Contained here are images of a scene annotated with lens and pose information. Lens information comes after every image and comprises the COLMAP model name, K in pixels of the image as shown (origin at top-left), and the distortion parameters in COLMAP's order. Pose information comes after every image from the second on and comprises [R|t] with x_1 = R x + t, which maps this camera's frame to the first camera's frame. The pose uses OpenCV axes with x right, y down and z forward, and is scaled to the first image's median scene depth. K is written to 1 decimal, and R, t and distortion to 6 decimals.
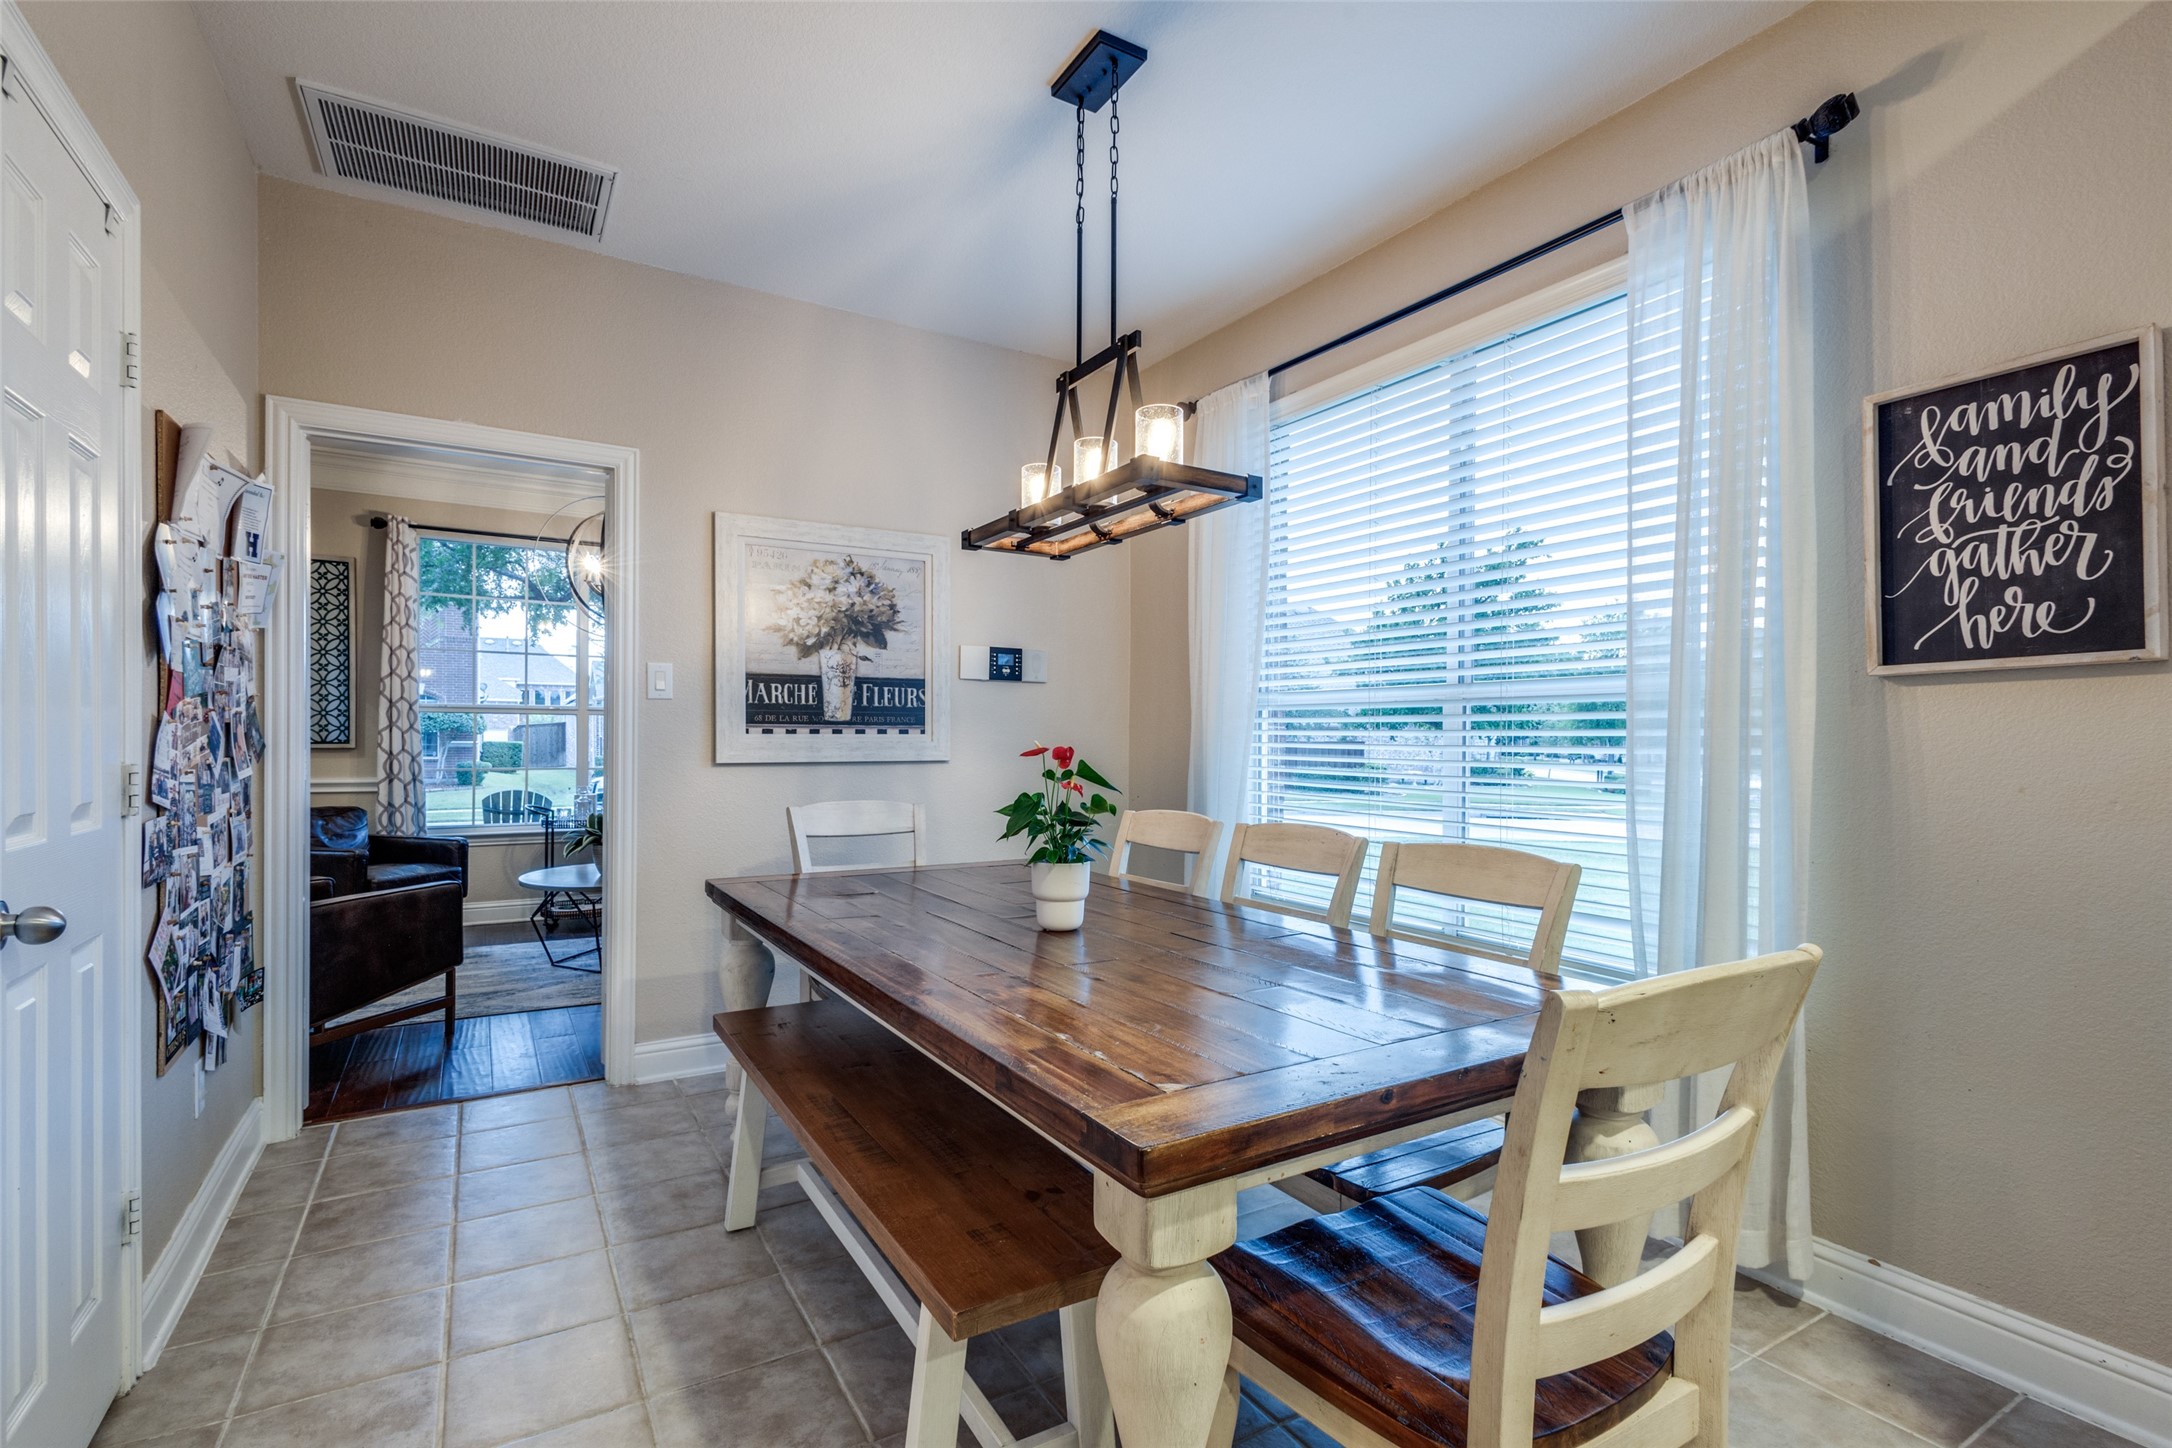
lens RADIAL K [[993.3, 0, 1076.8], [0, 993.3, 743.3], [0, 0, 1]] dist [0.008667, -0.000078]
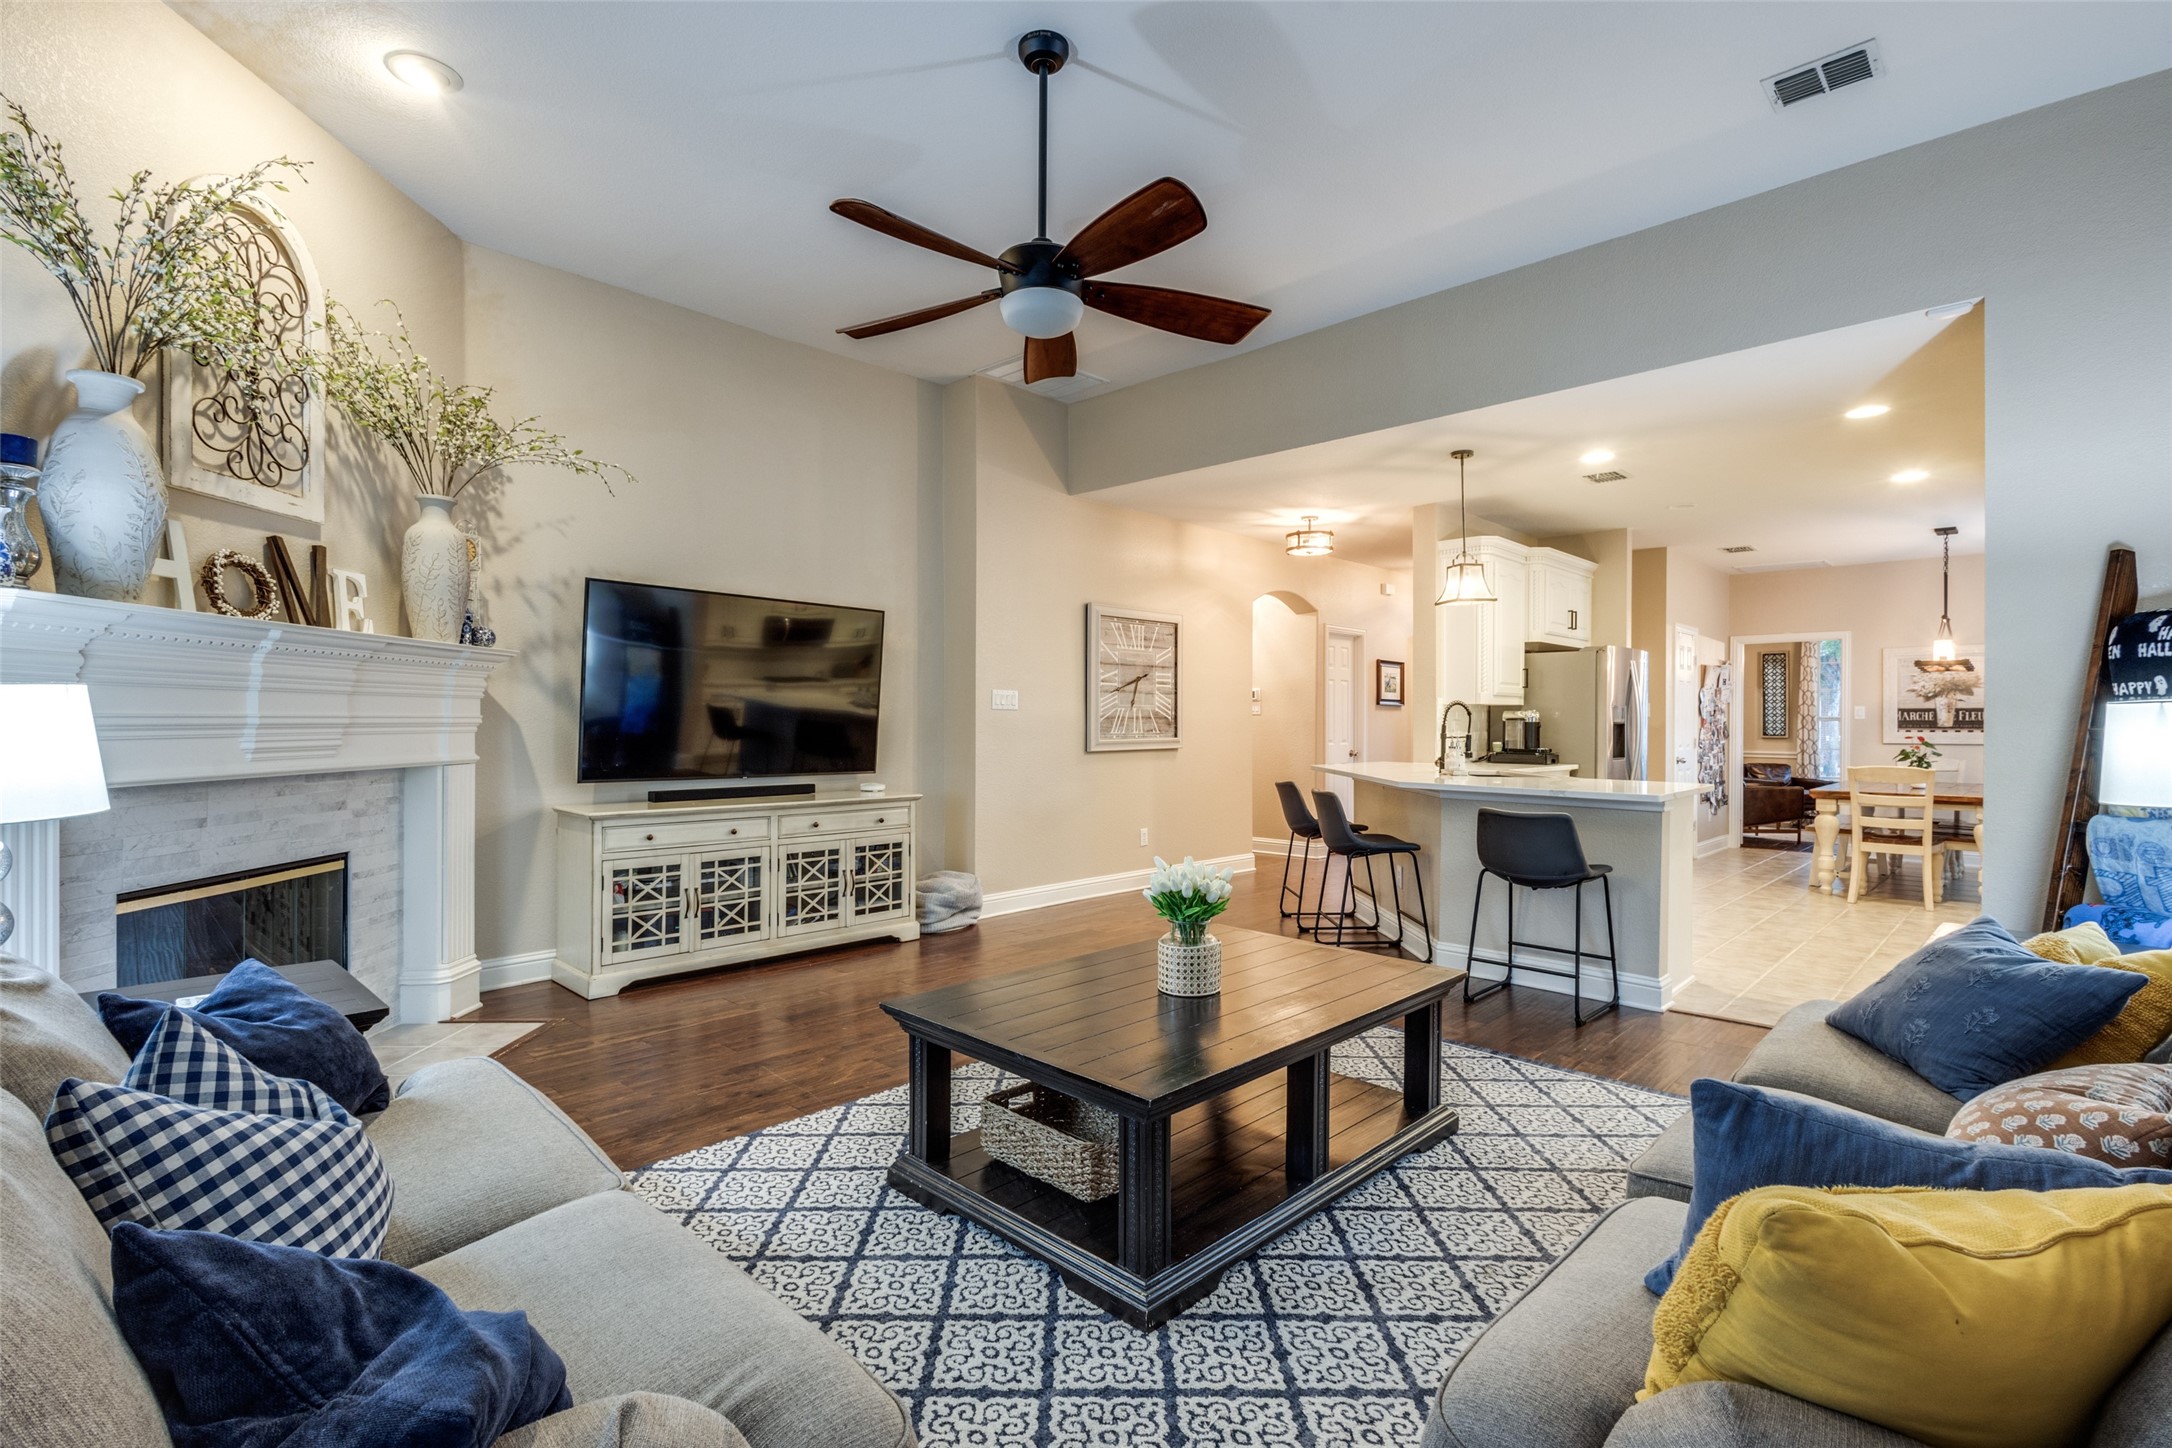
lens RADIAL K [[999.3, 0, 1091.1], [0, 999.3, 724.8], [0, 0, 1]] dist [0.005525, 0.000268]
pose [[0.254446, -0.002879, -0.967083, 1.948567], [-0.011232, 0.999919, -0.005932, 0.012567], [0.967022, 0.012372, 0.254393, -1.994032]]
